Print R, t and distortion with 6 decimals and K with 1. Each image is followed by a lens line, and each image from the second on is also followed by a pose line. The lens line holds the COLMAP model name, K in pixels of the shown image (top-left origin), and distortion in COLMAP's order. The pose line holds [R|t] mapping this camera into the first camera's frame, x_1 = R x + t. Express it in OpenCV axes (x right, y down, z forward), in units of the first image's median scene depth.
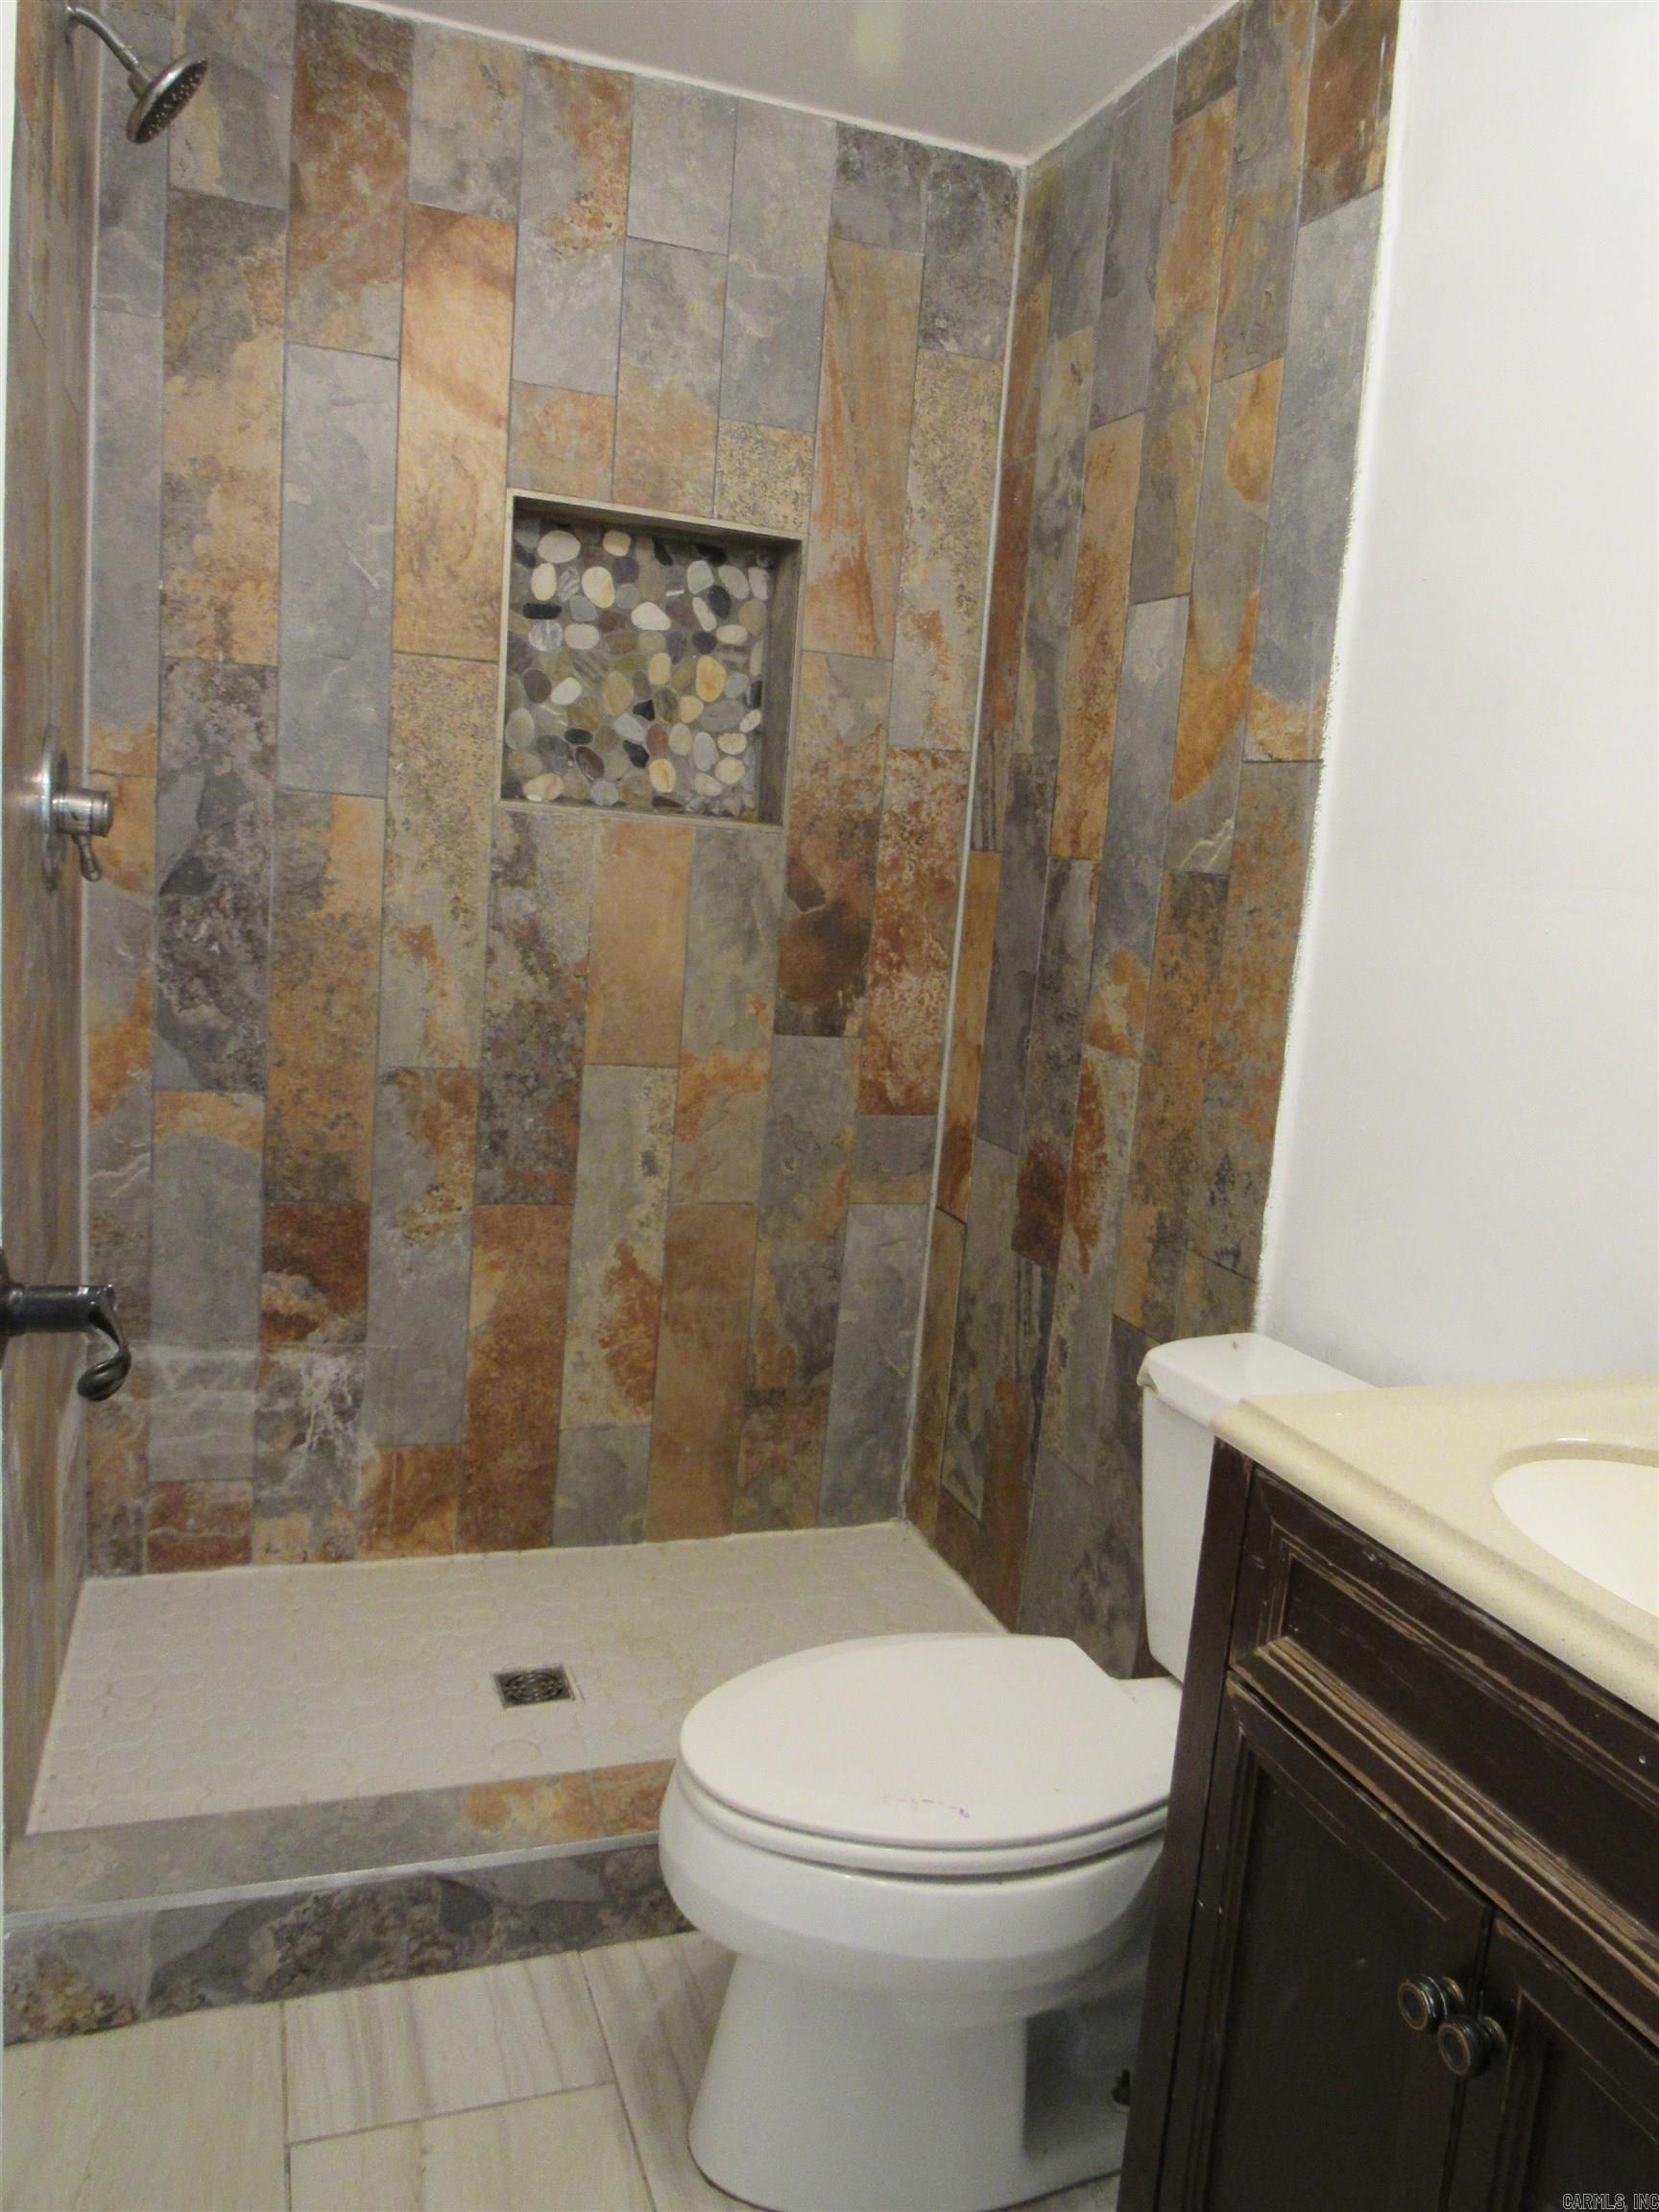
lens RADIAL K [[1593.3, 0, 839.8], [0, 1593.3, 1114.0], [0, 0, 1]] dist [-0.015683, -0.011509]
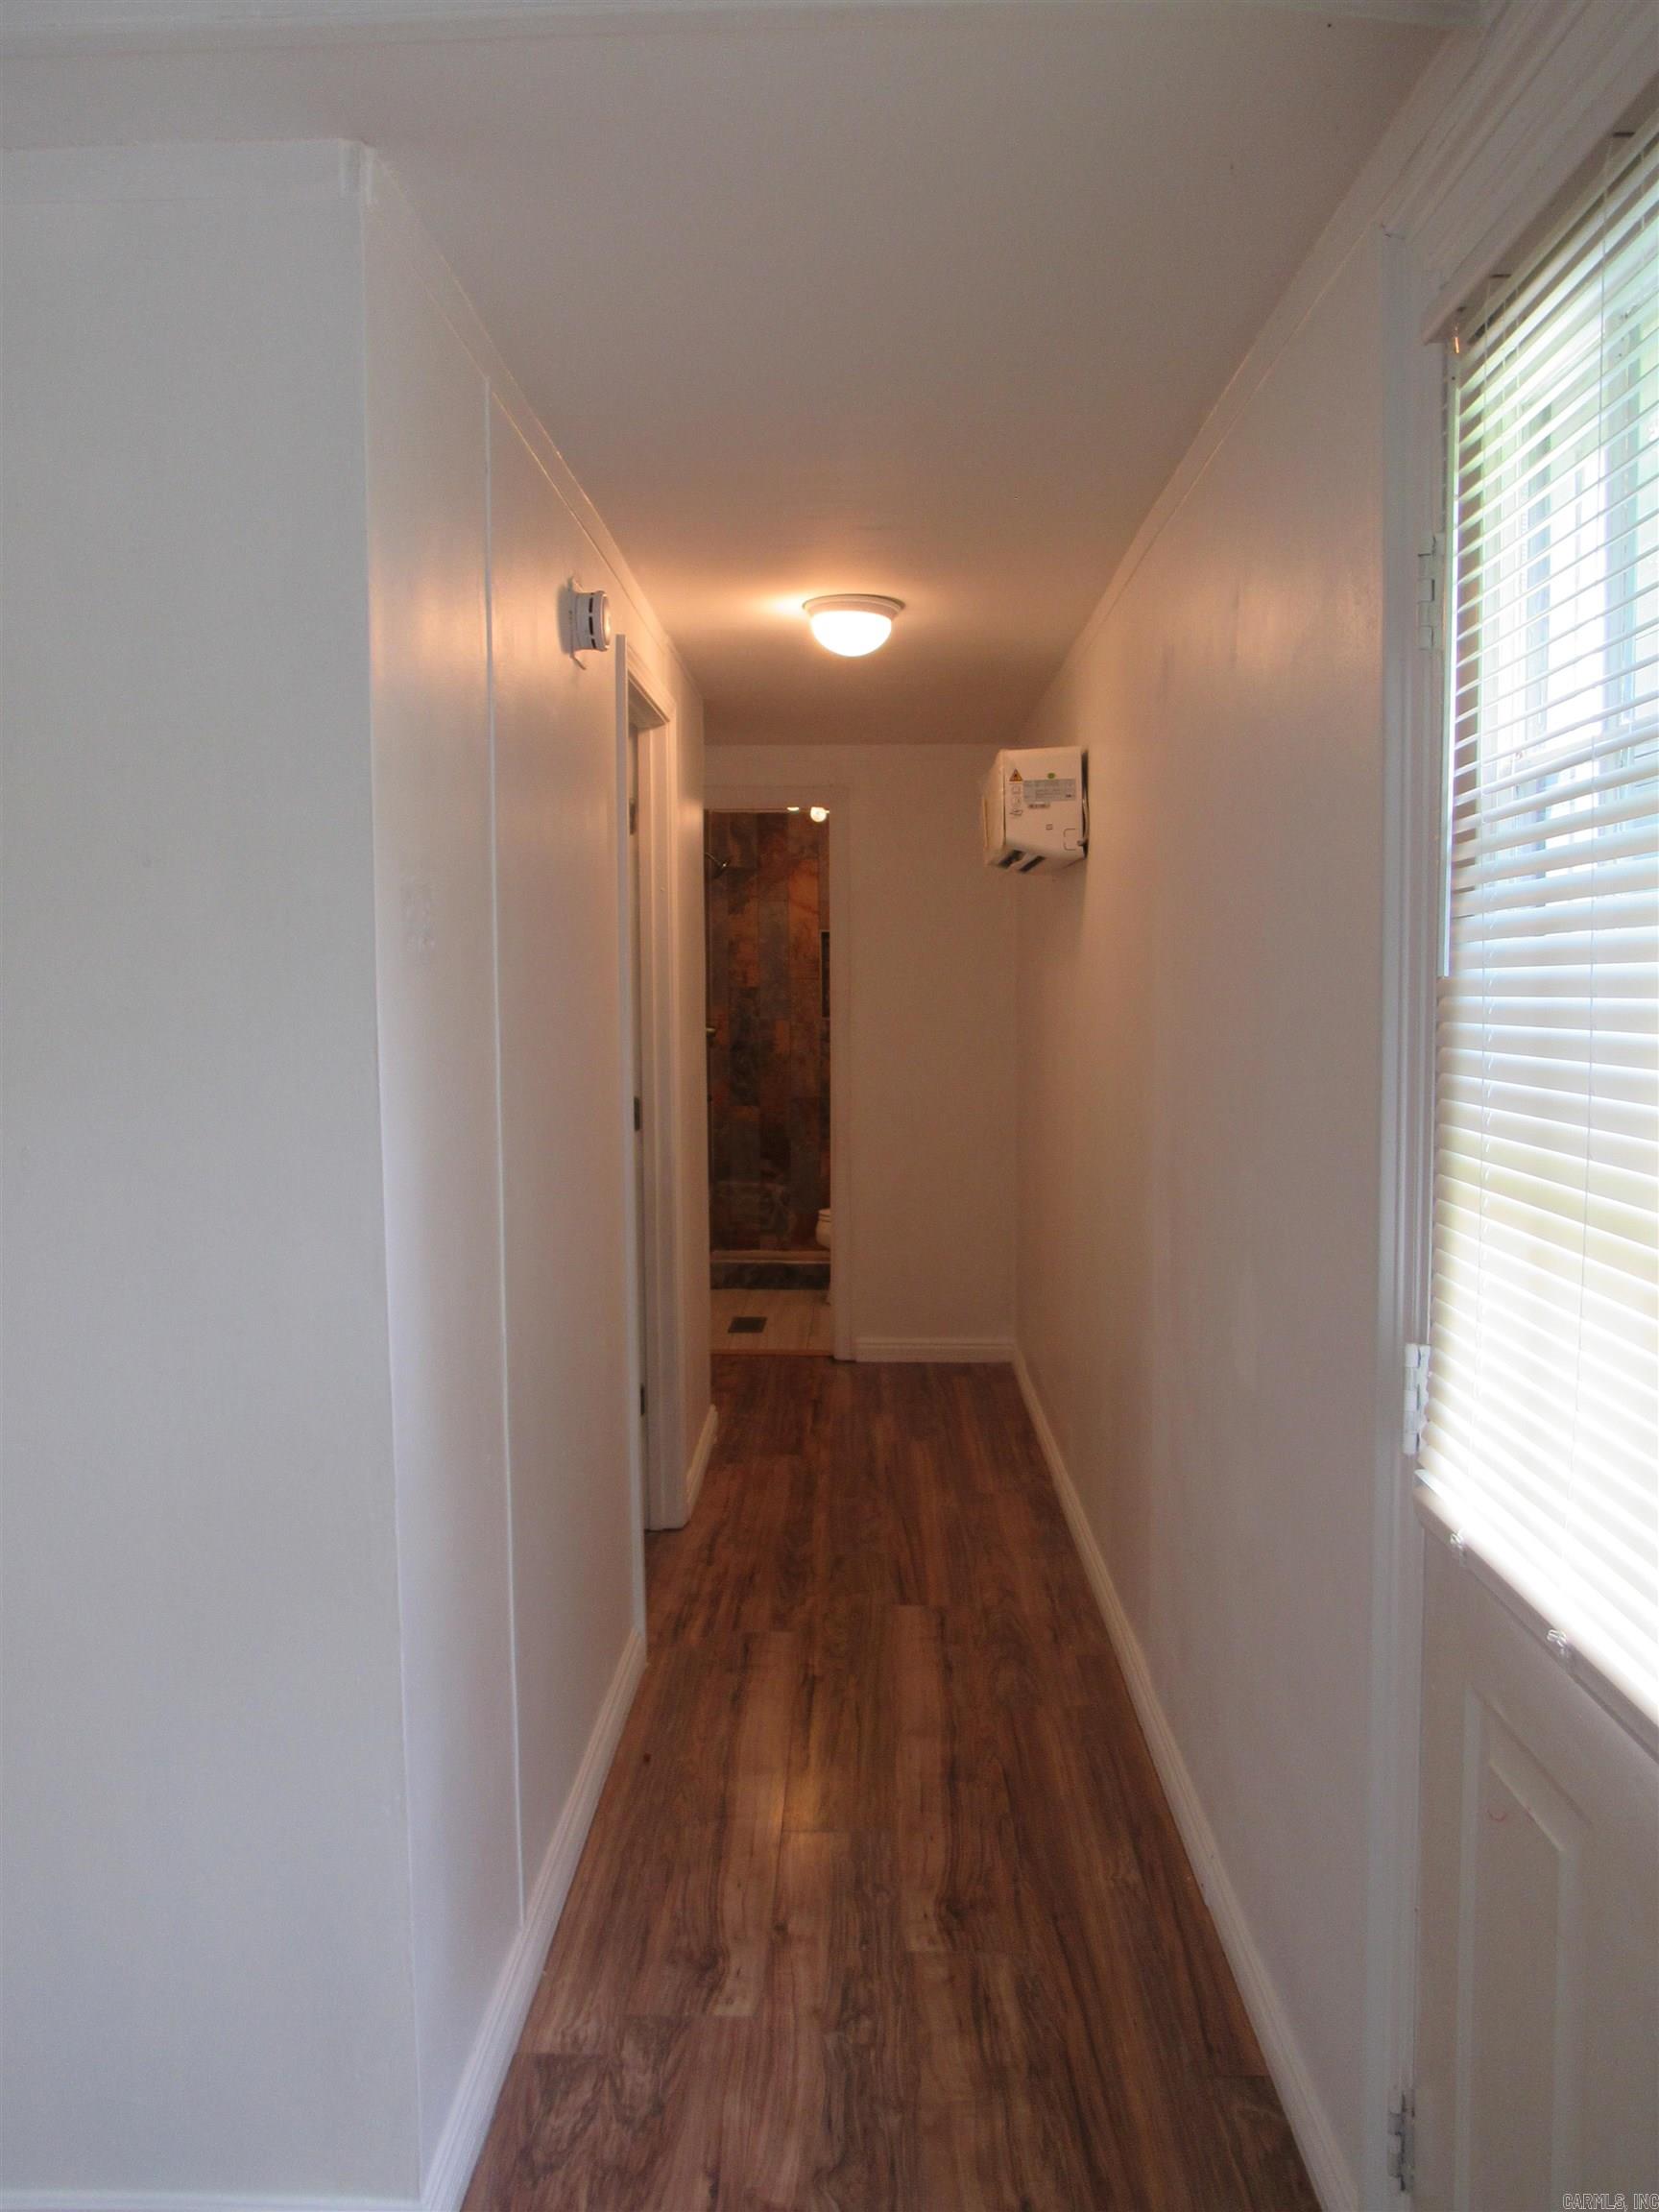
lens RADIAL K [[1593.3, 0, 824.4], [0, 1593.3, 1106.7], [0, 0, 1]] dist [-0.015683, -0.011509]
pose [[0.924181, -0.060526, -0.377129, 1.118351], [0.018720, 0.993356, -0.113549, 0.398907], [0.381496, 0.097880, 0.919174, -2.219039]]
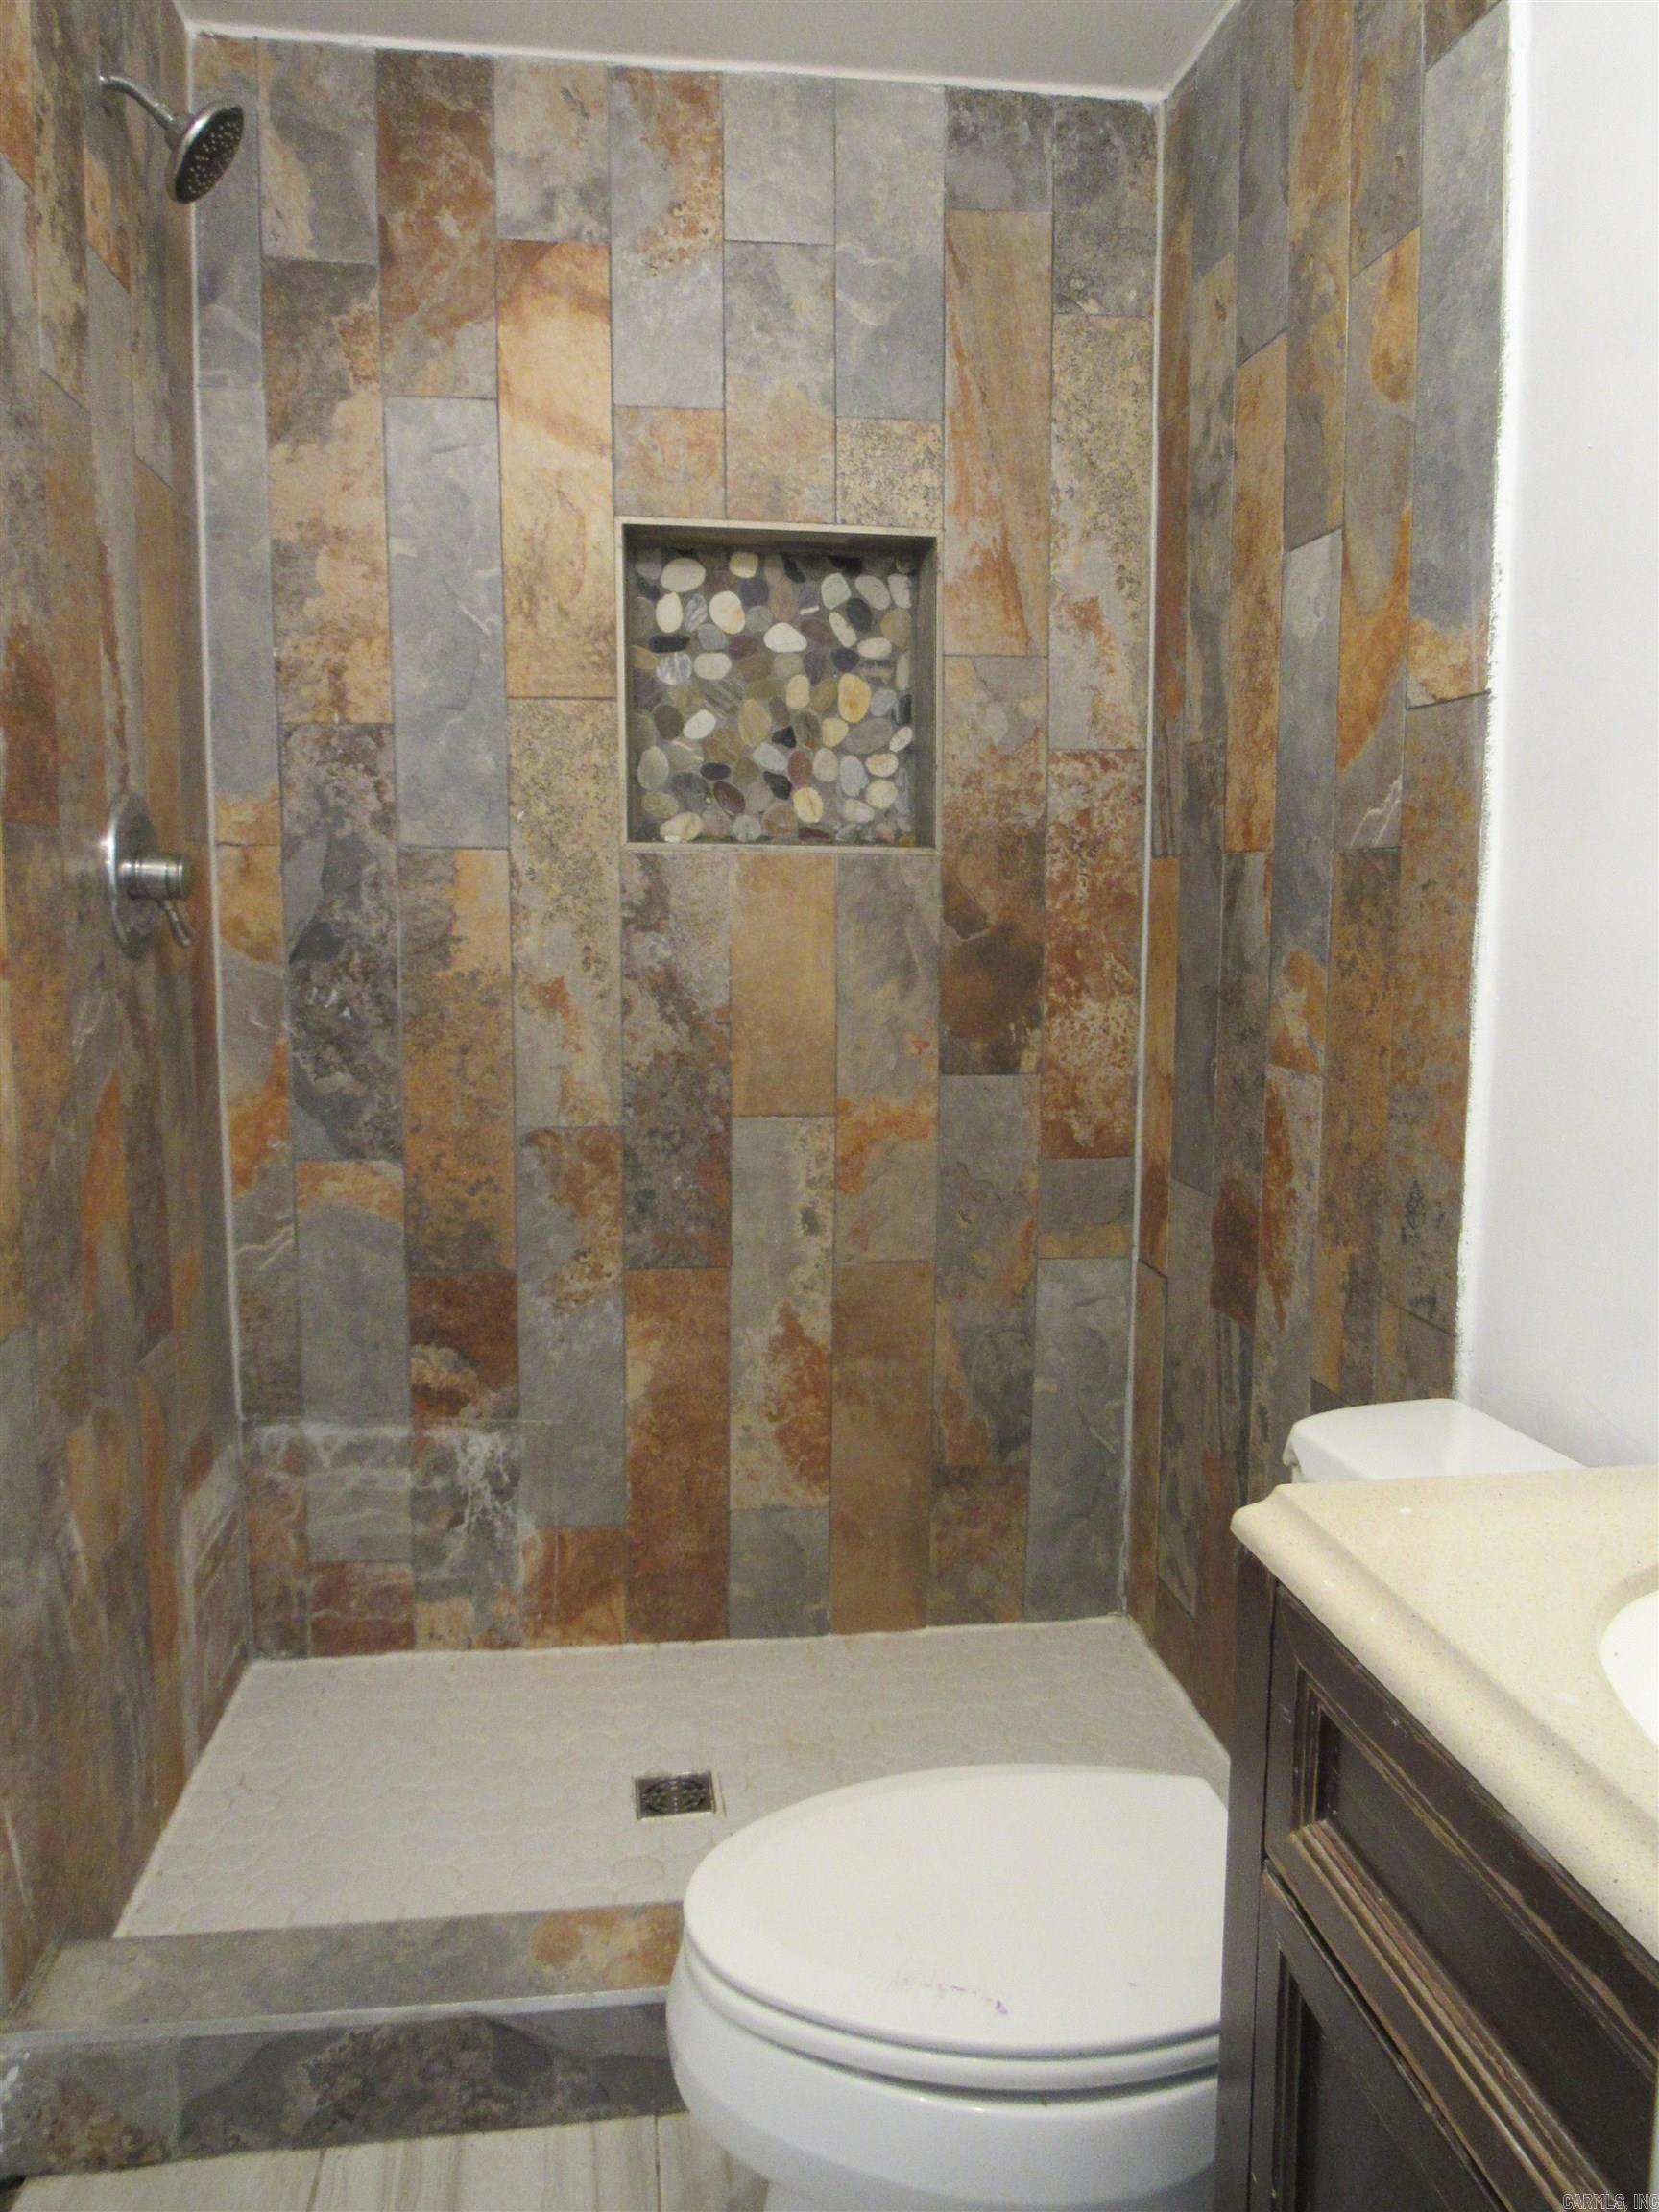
lens RADIAL K [[1593.3, 0, 838.8], [0, 1593.3, 1110.8], [0, 0, 1]] dist [-0.015683, -0.011509]
pose [[0.974980, -0.047979, -0.217051, 0.113821], [0.038019, 0.998033, -0.049837, 0.015989], [0.219015, 0.040339, 0.974887, 0.111633]]
